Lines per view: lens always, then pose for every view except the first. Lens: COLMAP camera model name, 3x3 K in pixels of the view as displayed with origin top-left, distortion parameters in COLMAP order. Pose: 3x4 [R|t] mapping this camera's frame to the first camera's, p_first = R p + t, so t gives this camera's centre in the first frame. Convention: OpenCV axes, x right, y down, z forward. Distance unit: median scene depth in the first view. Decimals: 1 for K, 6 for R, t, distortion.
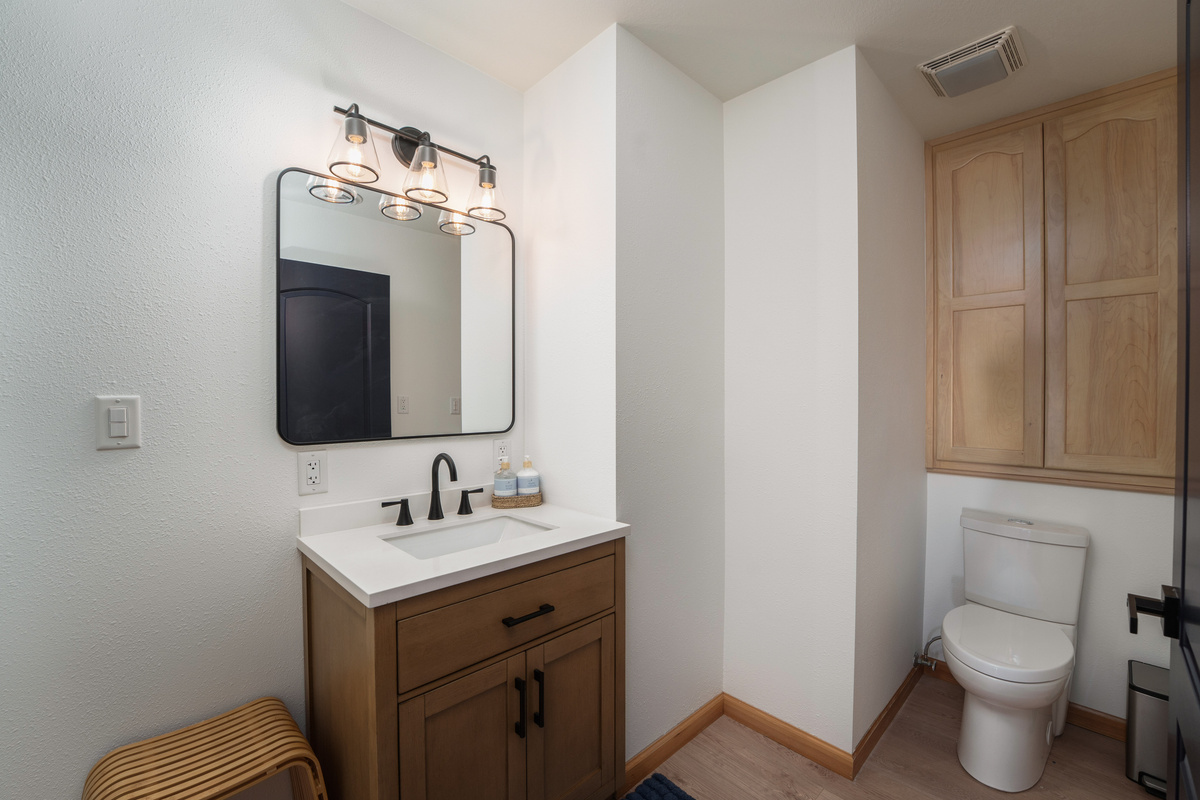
lens RADIAL K [[503.0, 0, 597.2], [0, 503.0, 400.2], [0, 0, 1]] dist [-0.000024, 0.000184]
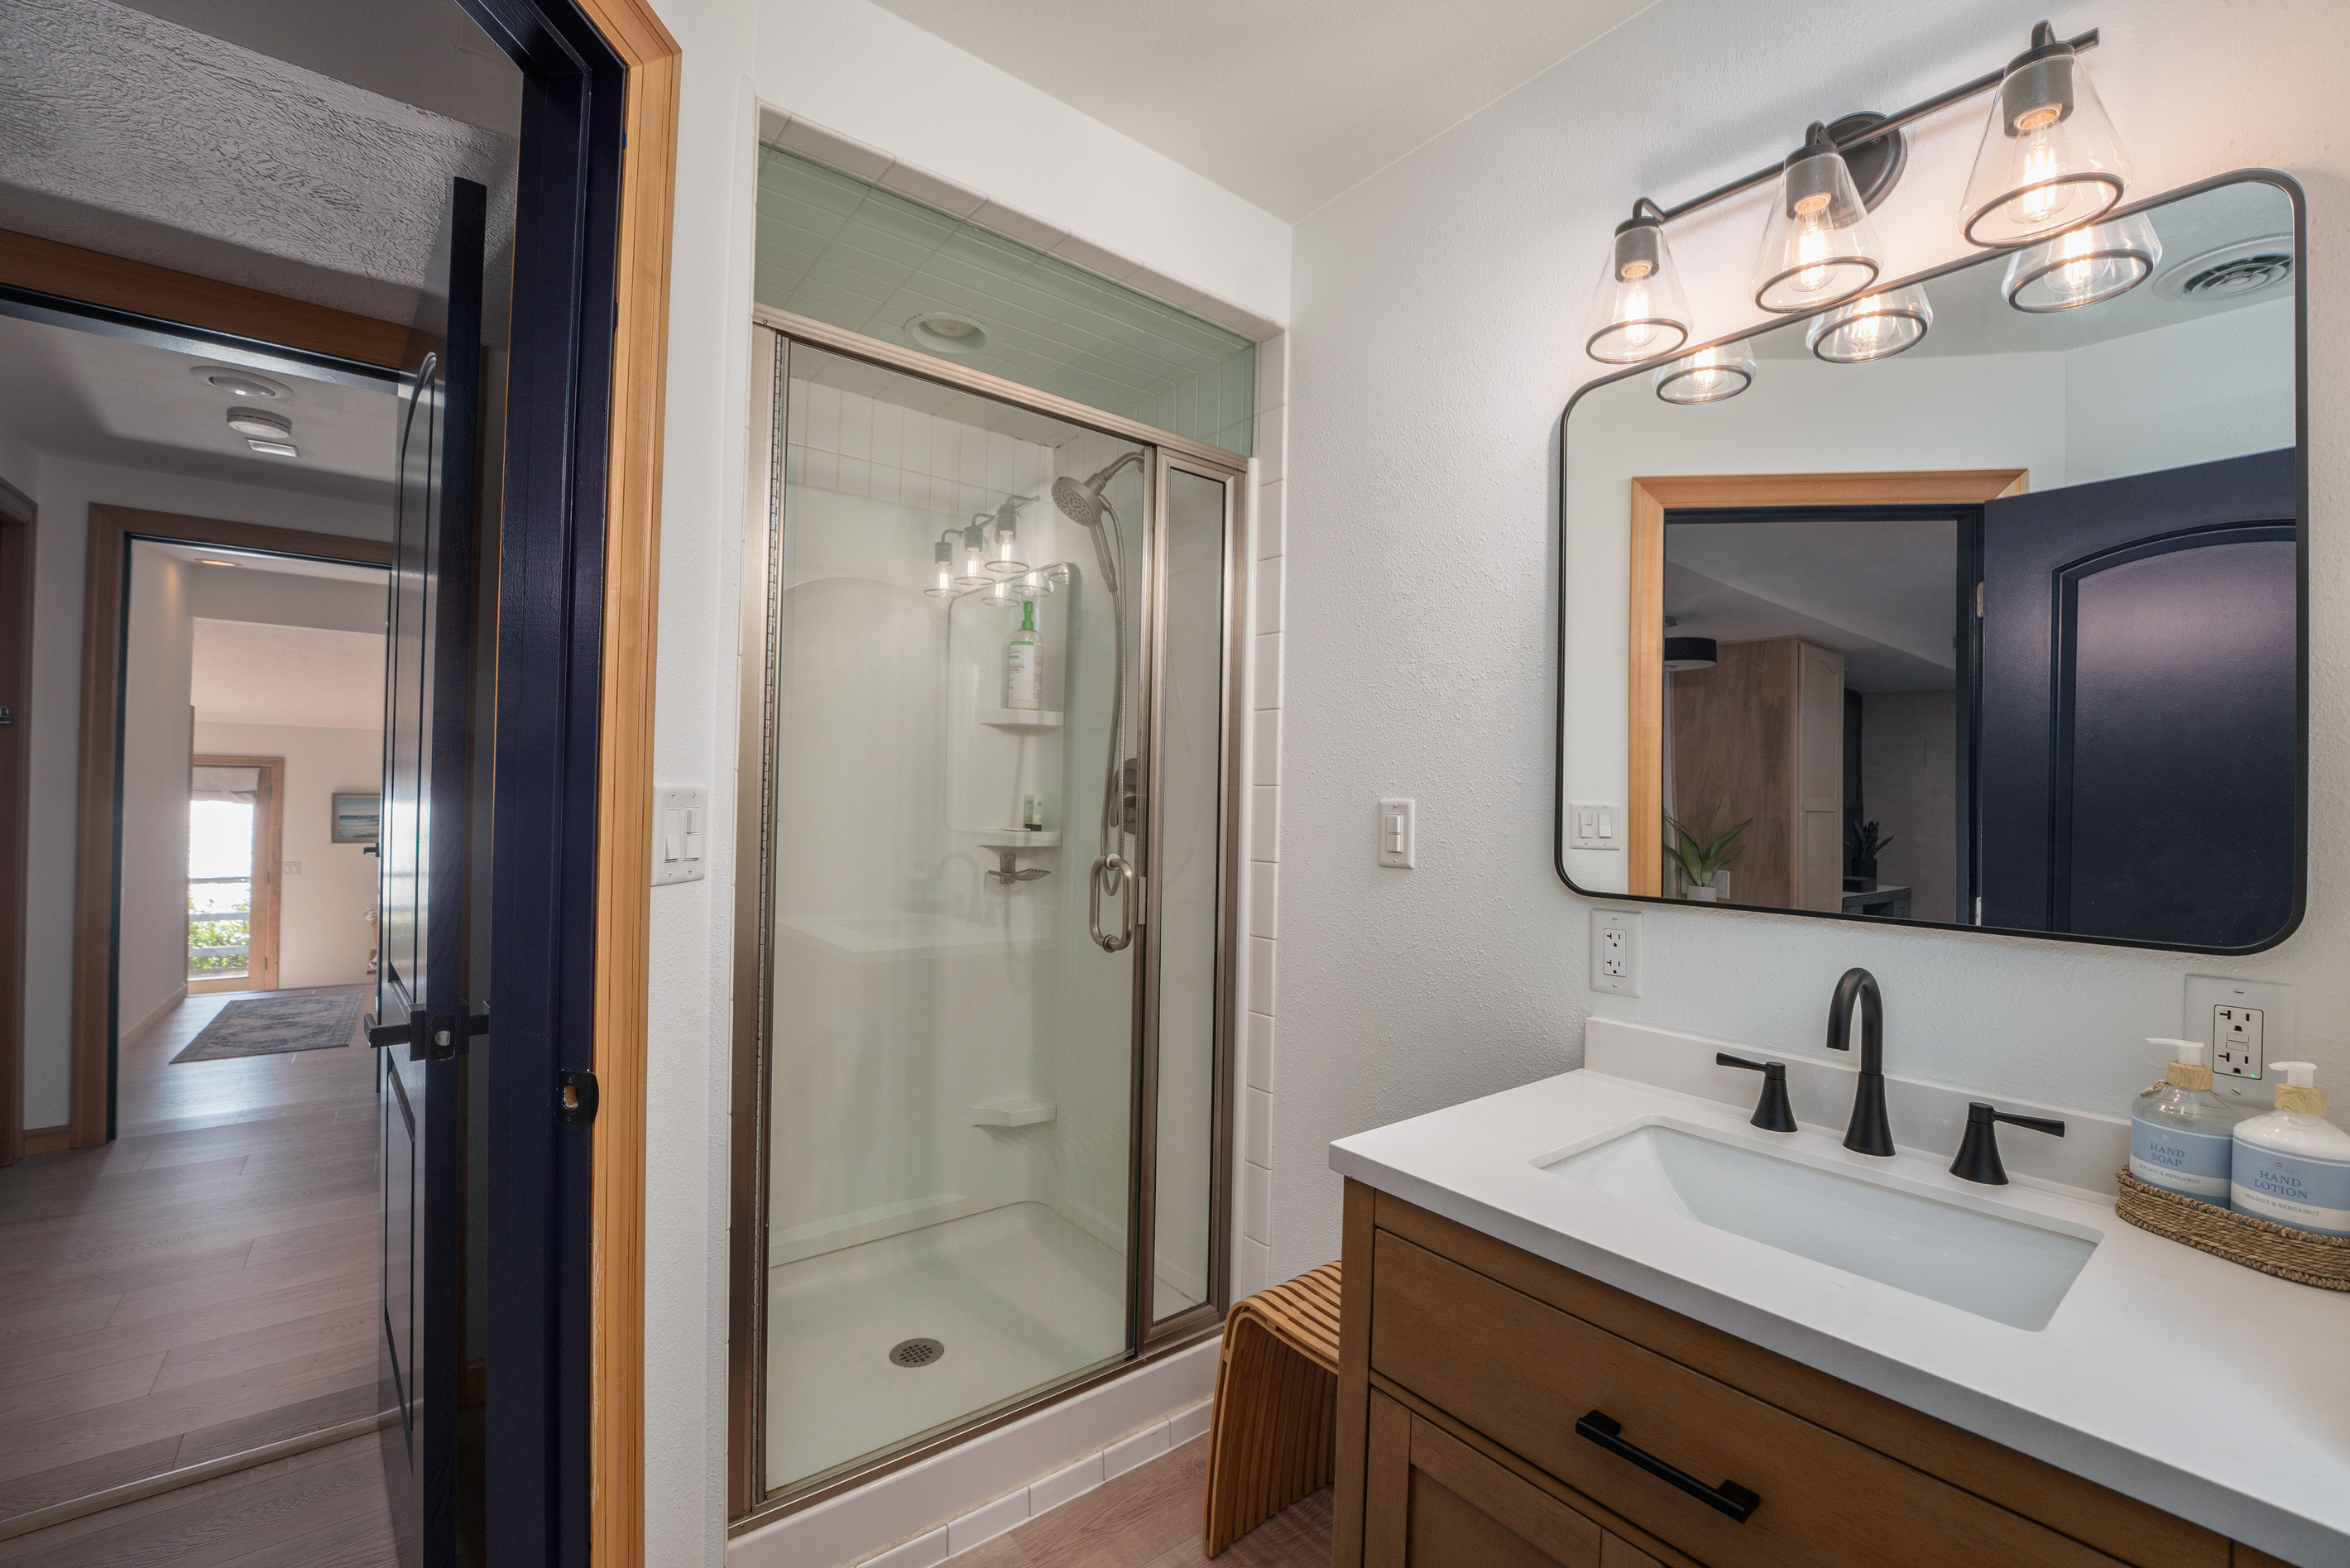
lens RADIAL K [[985.1, 0, 1169.5], [0, 985.1, 784.4], [0, 0, 1]] dist [-0.000024, 0.000184]
pose [[-0.089844, -0.012066, -0.995883, 0.482273], [-0.022688, 0.999692, -0.010066, -0.007523], [0.995697, 0.021690, -0.090090, 0.635152]]
